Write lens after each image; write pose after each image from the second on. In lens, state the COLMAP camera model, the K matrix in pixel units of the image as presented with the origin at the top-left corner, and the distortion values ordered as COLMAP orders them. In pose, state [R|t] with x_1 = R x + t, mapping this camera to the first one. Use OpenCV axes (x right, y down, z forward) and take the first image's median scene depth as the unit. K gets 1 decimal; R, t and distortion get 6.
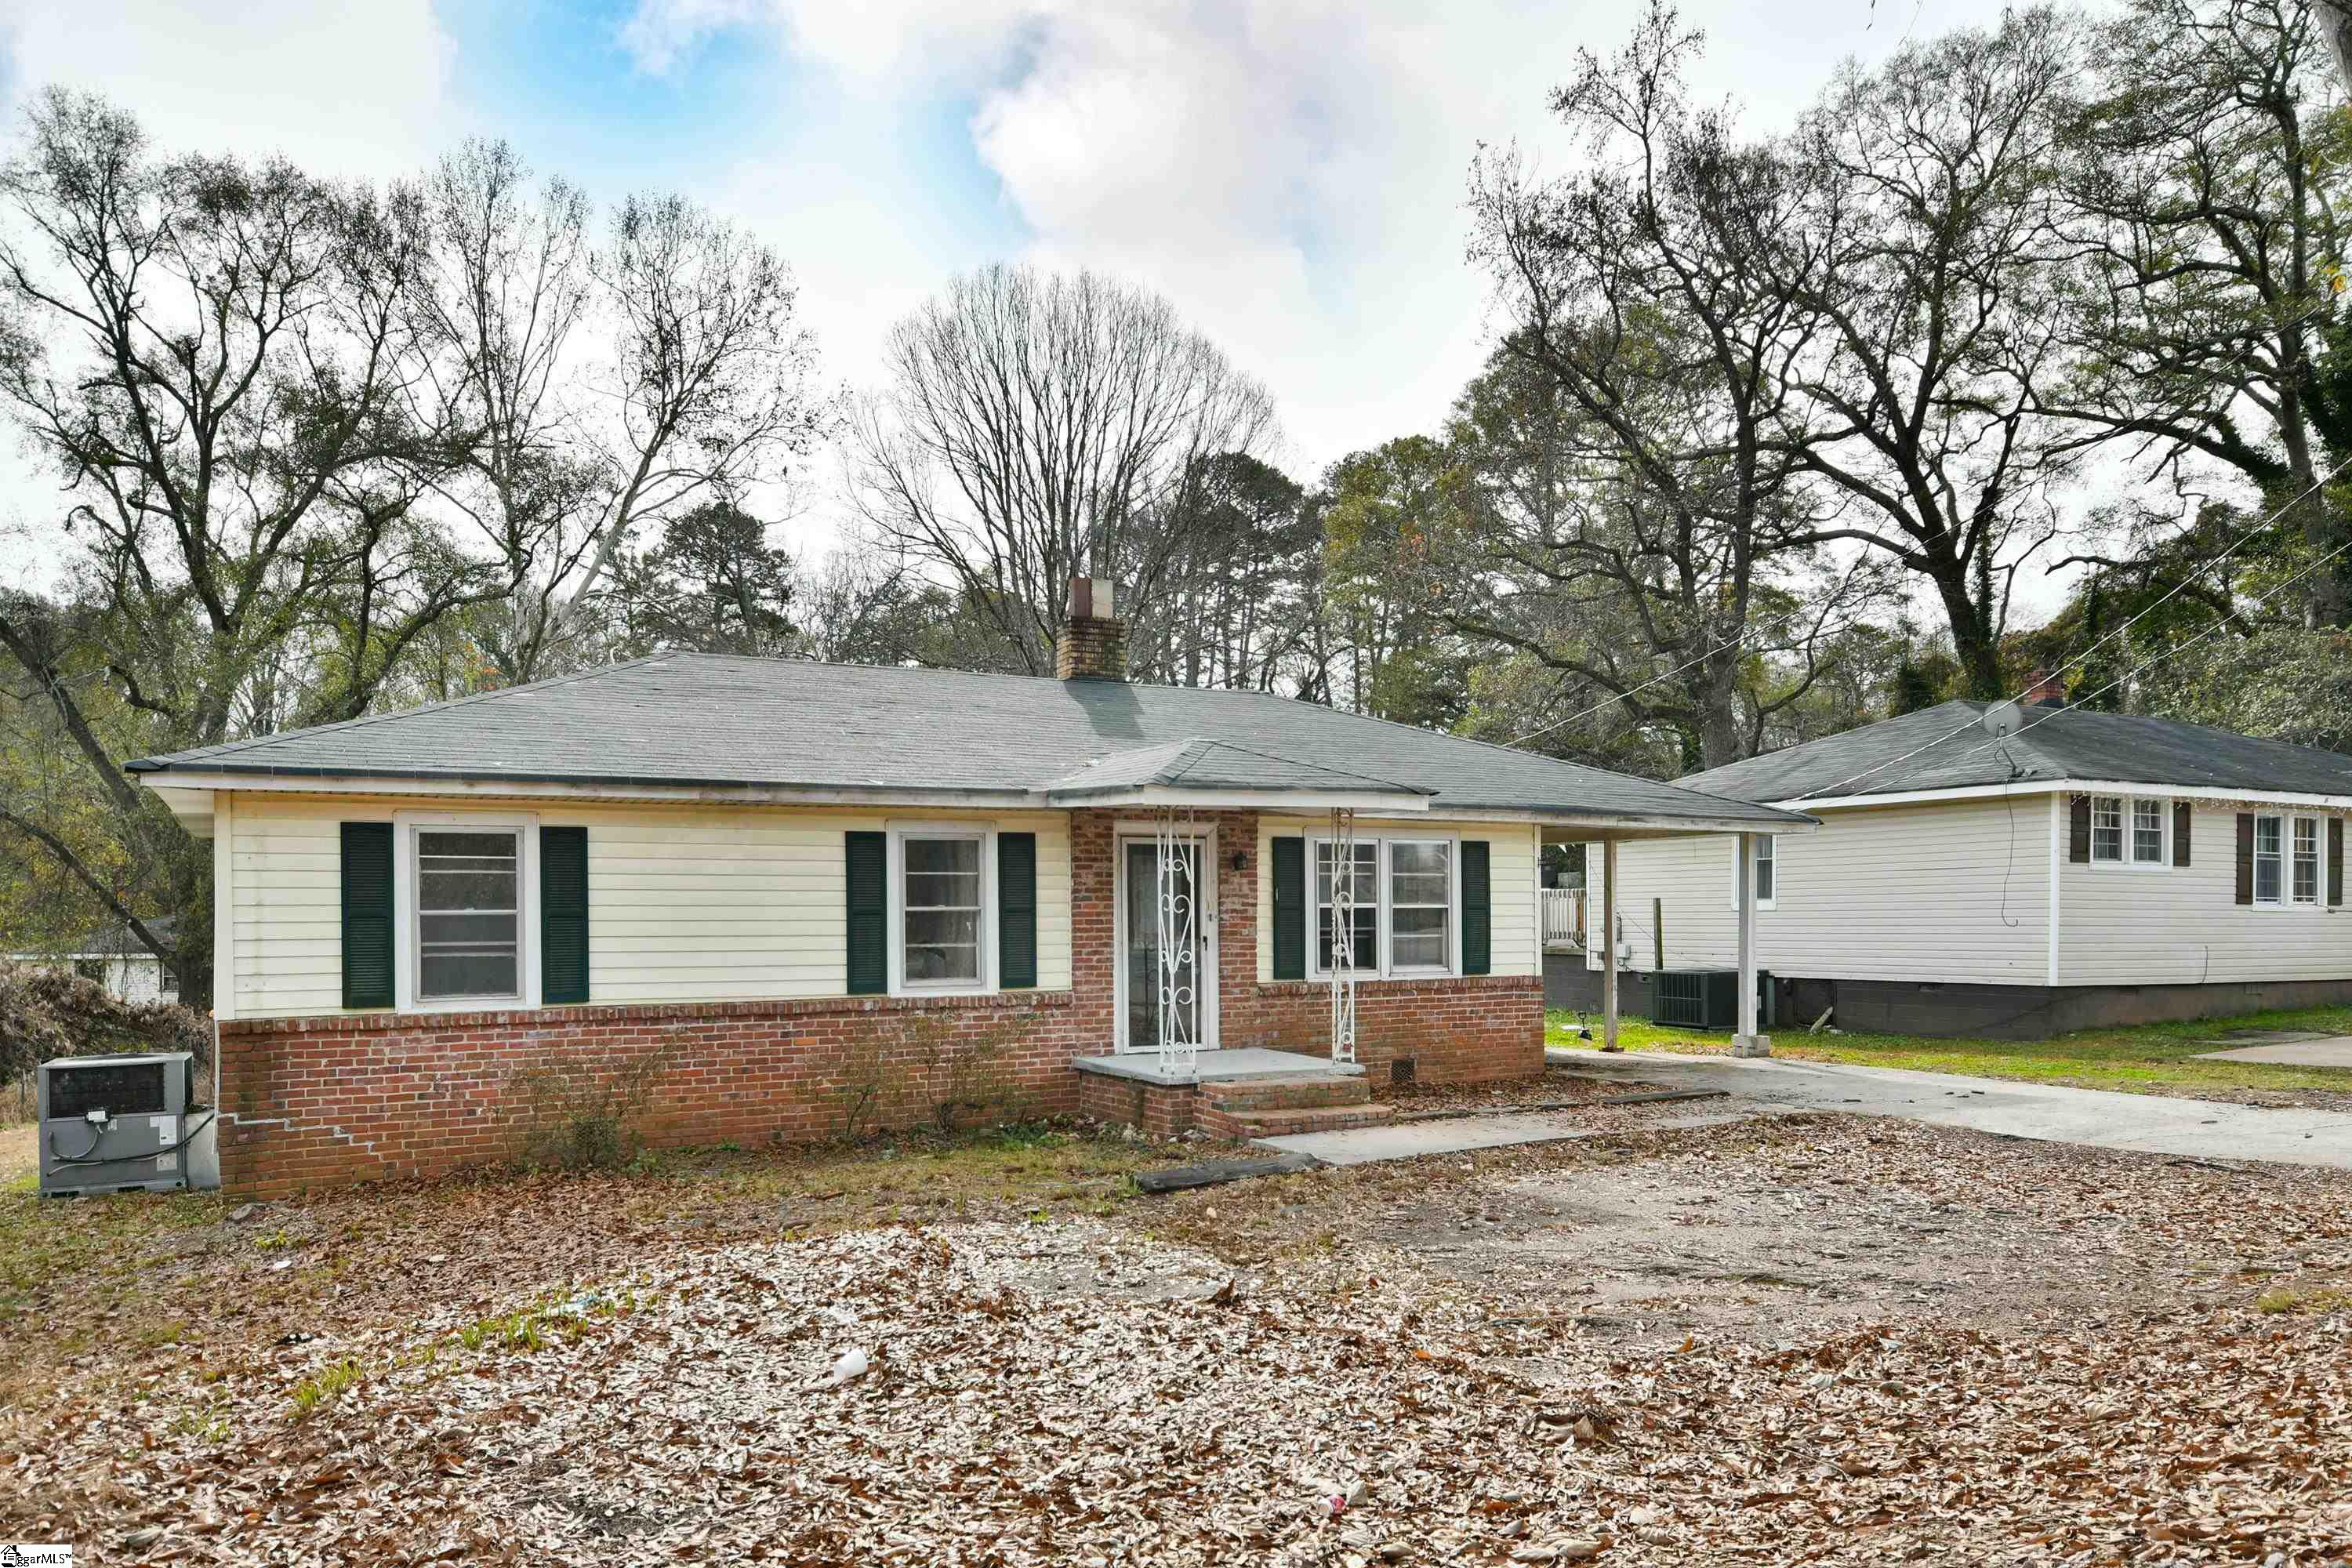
lens RADIAL K [[1578.1, 0, 1178.2], [0, 1578.1, 728.6], [0, 0, 1]] dist [0.011686, 0.003957]
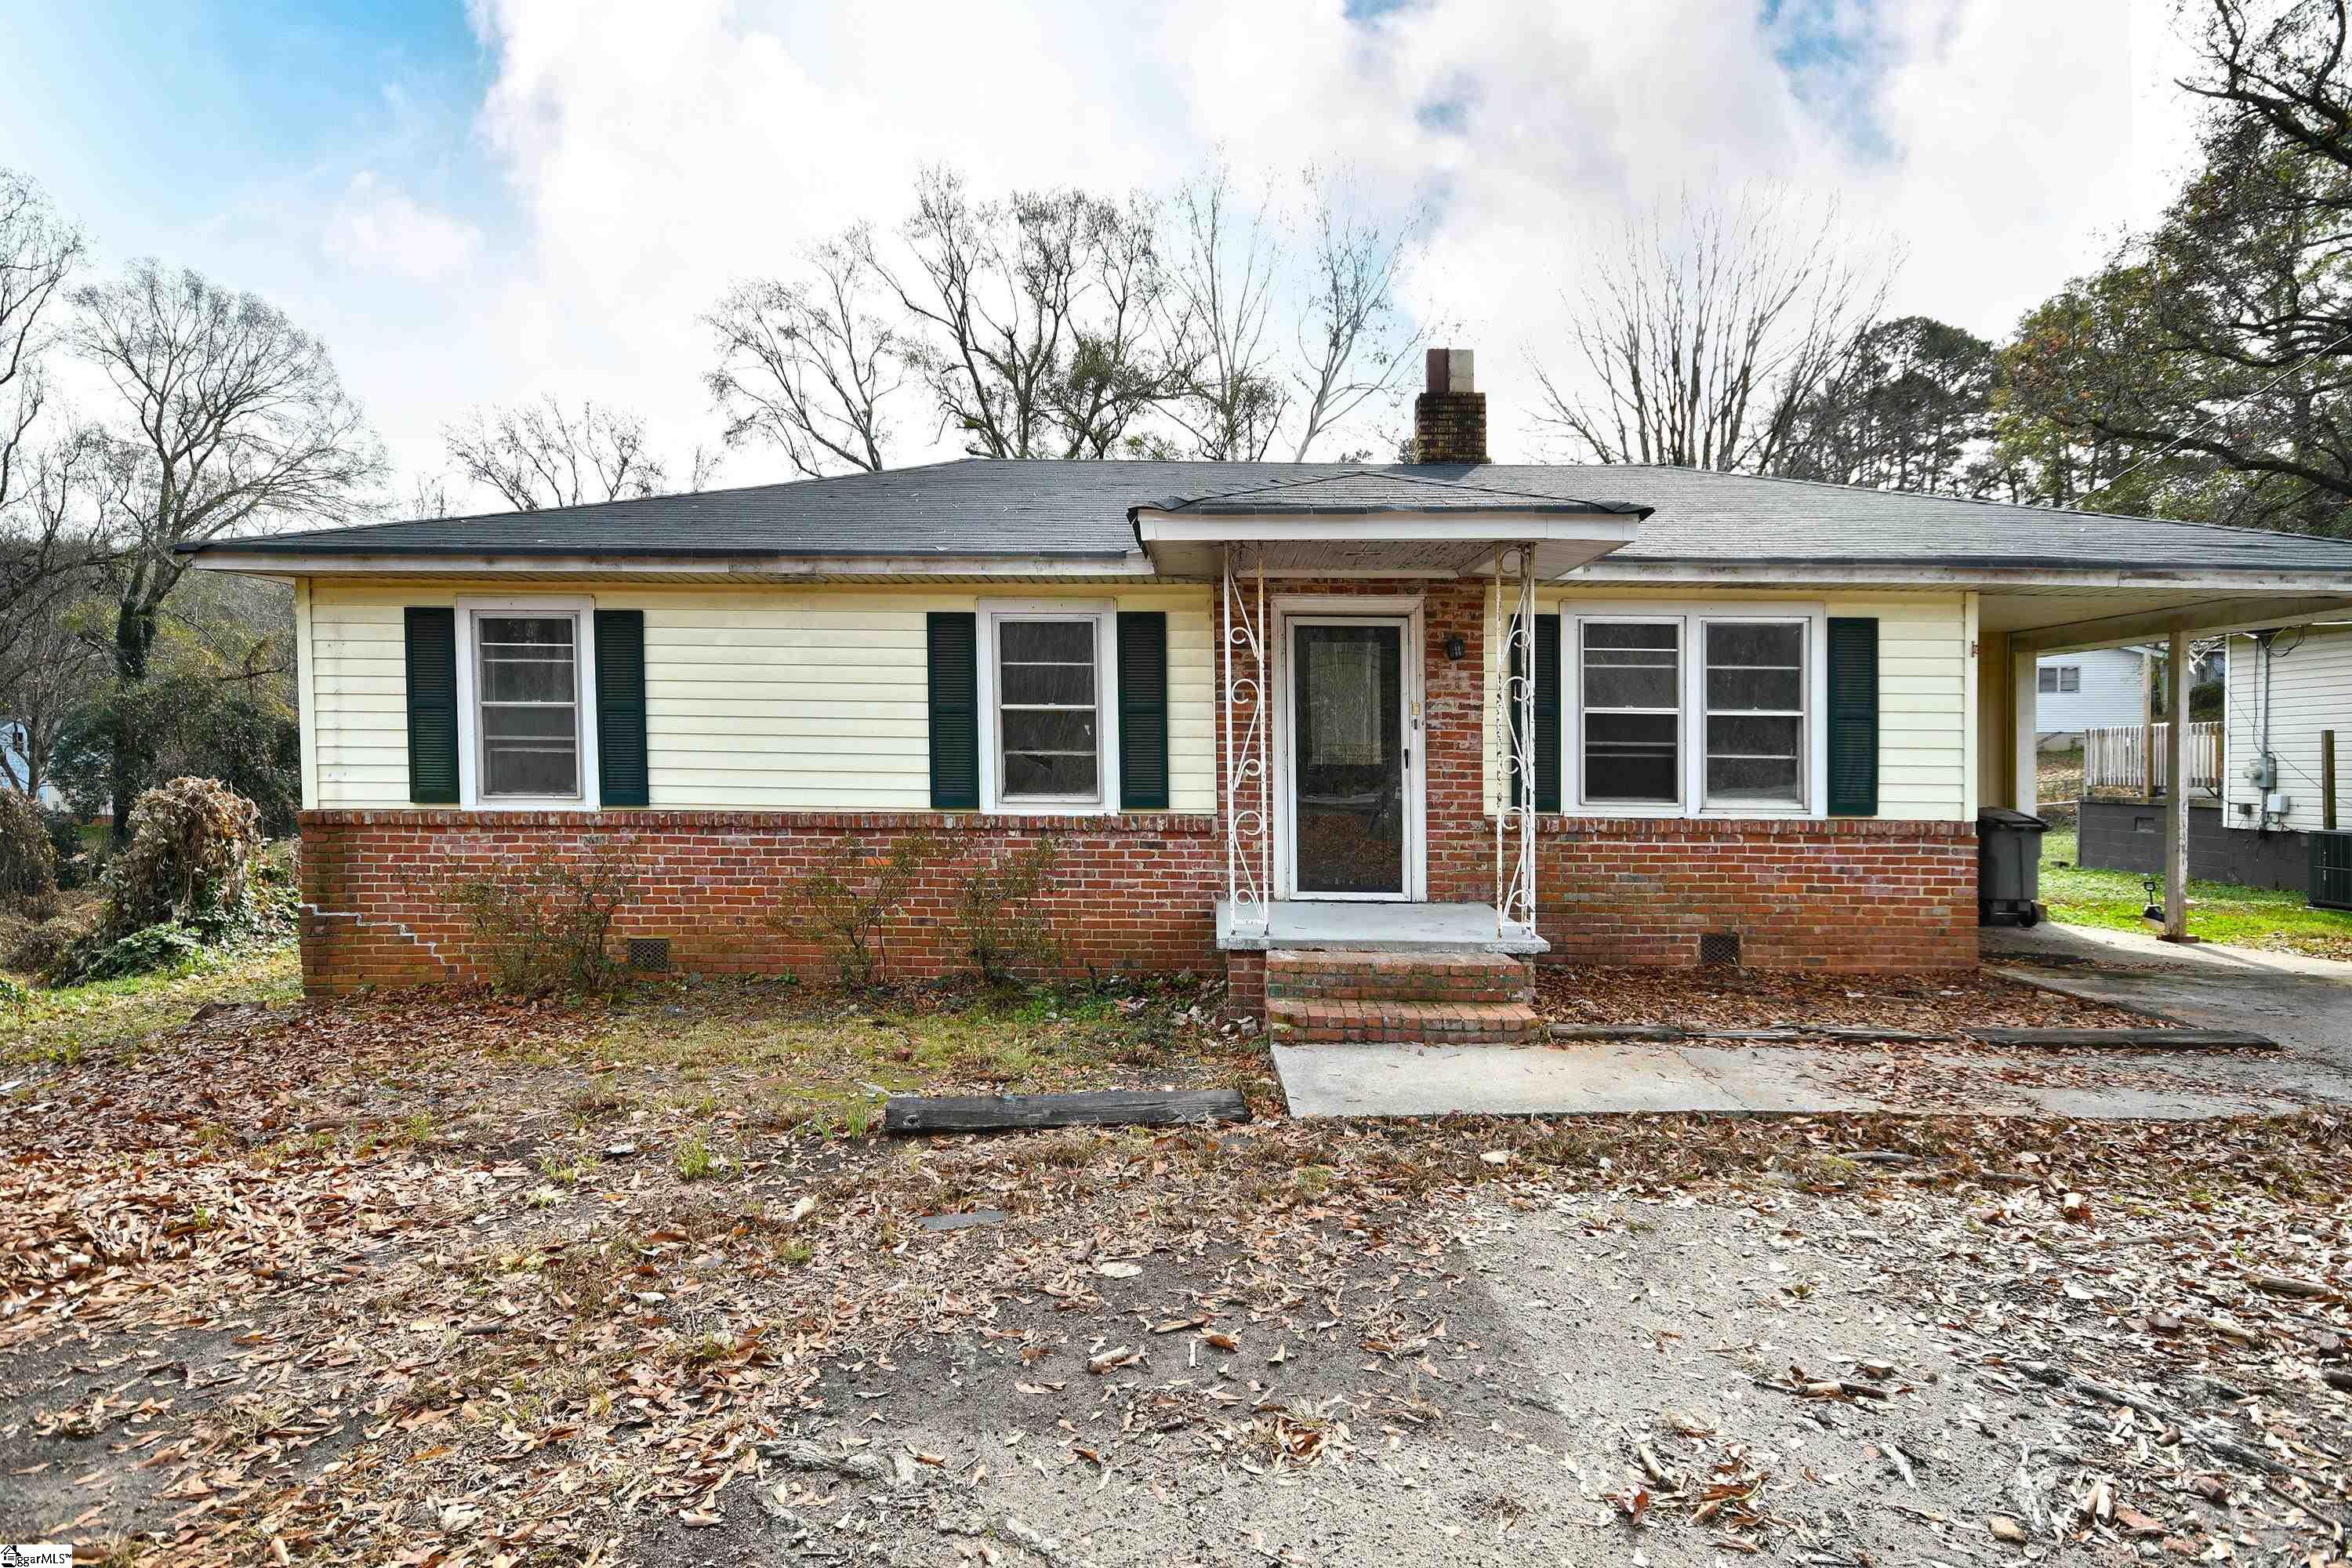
lens RADIAL K [[1348.3, 0, 1175.6], [0, 1348.3, 693.9], [0, 0, 1]] dist [0.015857, 0.000462]
pose [[0.895638, -0.005273, -0.444753, 0.232898], [0.035145, 0.997642, 0.058945, 0.074978], [0.443394, -0.068424, 0.893711, 0.451433]]
